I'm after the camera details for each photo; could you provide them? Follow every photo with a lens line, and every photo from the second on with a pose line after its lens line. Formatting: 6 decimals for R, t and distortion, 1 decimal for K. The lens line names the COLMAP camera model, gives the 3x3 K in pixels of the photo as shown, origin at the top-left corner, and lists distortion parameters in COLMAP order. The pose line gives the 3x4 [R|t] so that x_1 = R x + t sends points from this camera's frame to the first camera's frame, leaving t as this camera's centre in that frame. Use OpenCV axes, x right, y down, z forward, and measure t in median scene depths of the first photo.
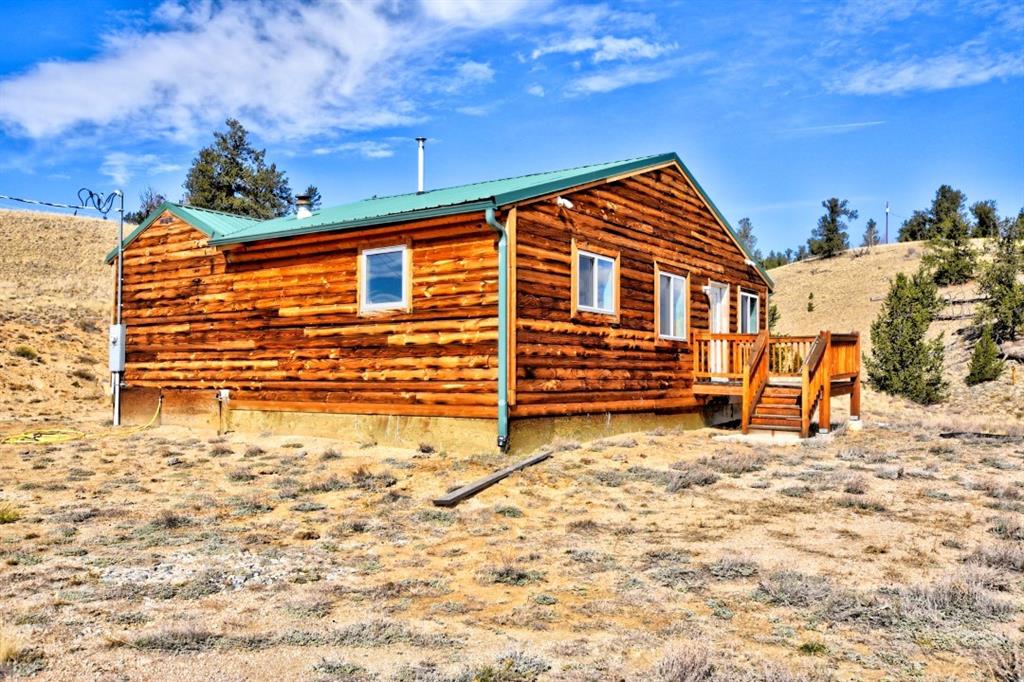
lens RADIAL K [[835.9, 0, 506.4], [0, 835.9, 342.2], [0, 0, 1]] dist [0.001445, 0.033606]
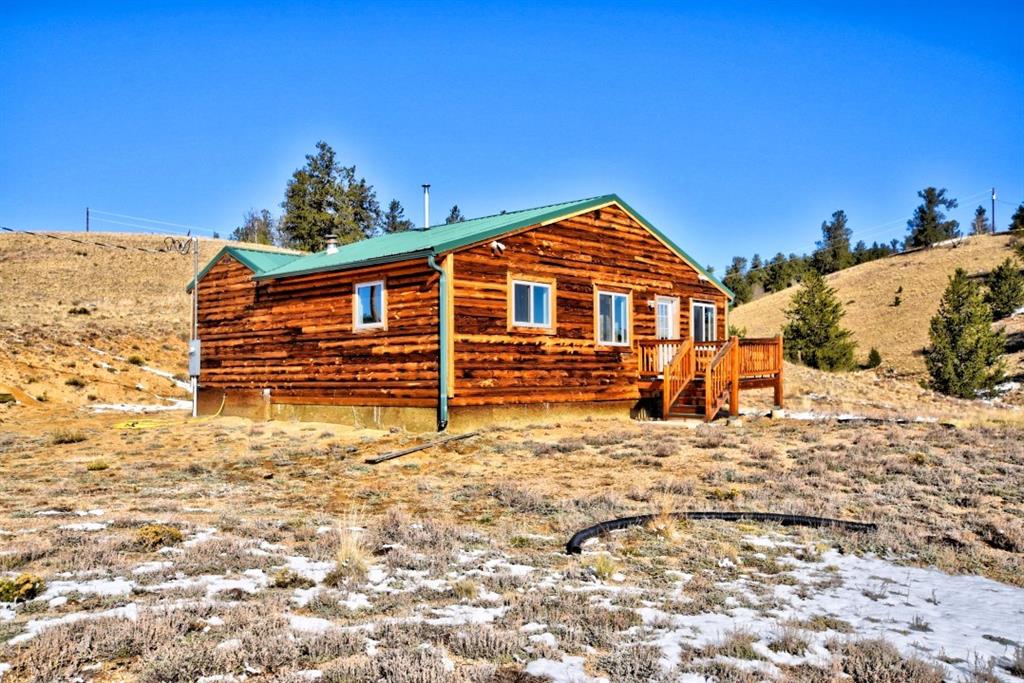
lens RADIAL K [[835.9, 0, 505.1], [0, 835.9, 346.5], [0, 0, 1]] dist [0.001445, 0.033606]
pose [[0.992120, -0.014937, -0.124402, 0.206213], [0.015756, 0.999860, 0.005604, -0.011714], [0.124301, -0.007520, 0.992216, -0.272285]]
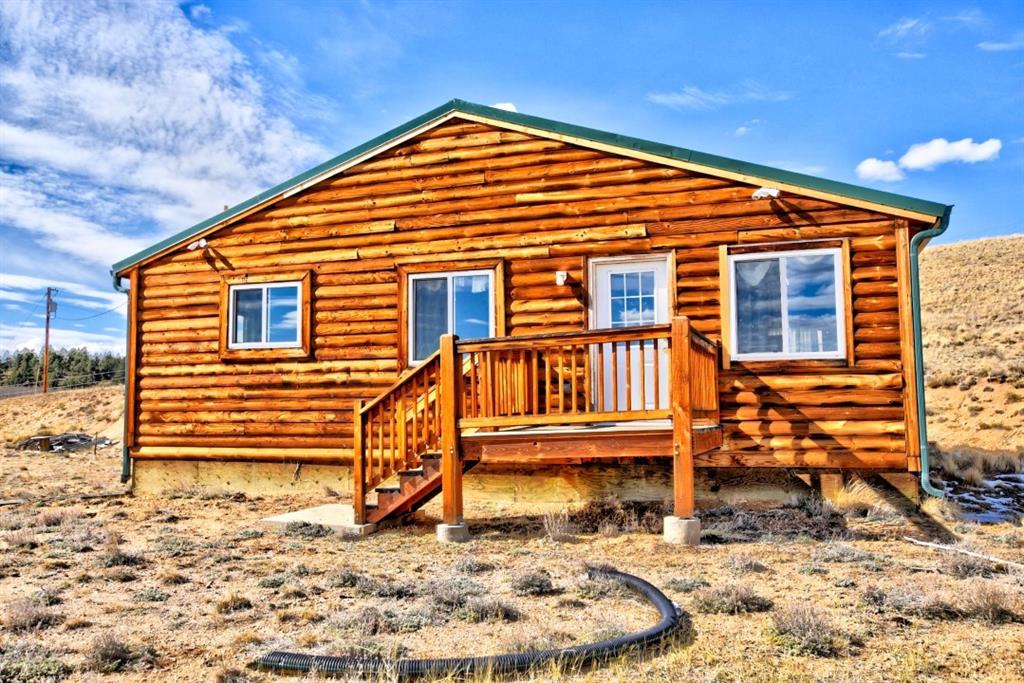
lens RADIAL K [[835.9, 0, 514.0], [0, 835.9, 342.2], [0, 0, 1]] dist [0.001445, 0.033606]
pose [[0.271502, -0.076283, -0.959410, 0.945112], [0.050064, 0.996624, -0.065074, 0.027157], [0.961135, -0.030364, 0.274404, 0.917542]]
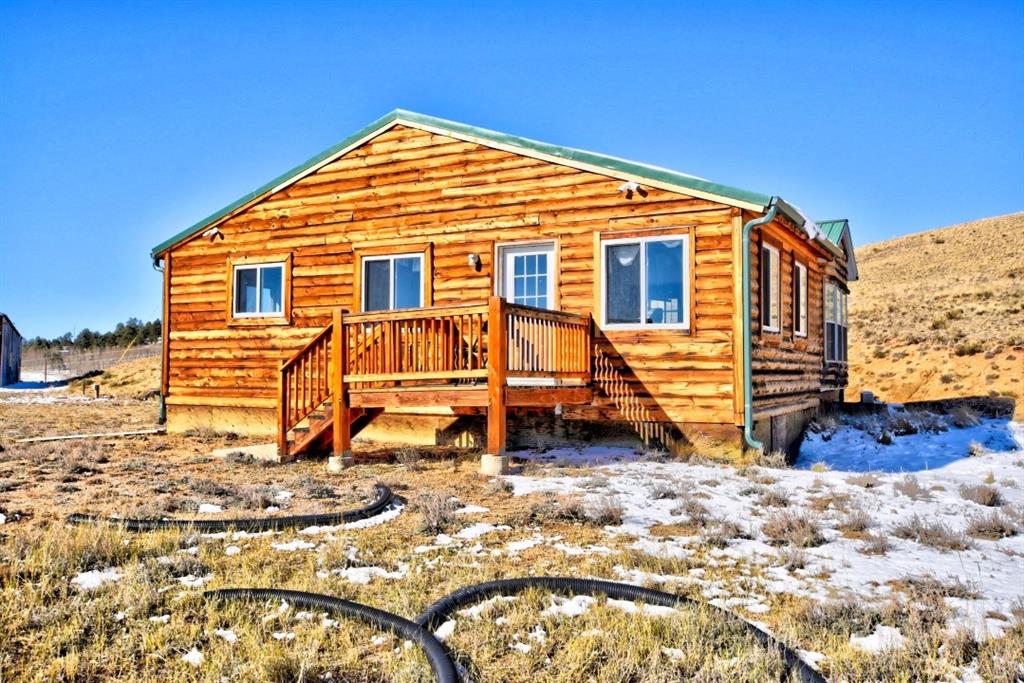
lens RADIAL K [[835.9, 0, 520.6], [0, 835.9, 342.8], [0, 0, 1]] dist [0.001445, 0.033606]
pose [[0.121163, -0.031721, -0.992126, 1.124142], [0.038088, 0.998902, -0.027286, 0.037196], [0.991902, -0.034482, 0.122238, 1.094645]]
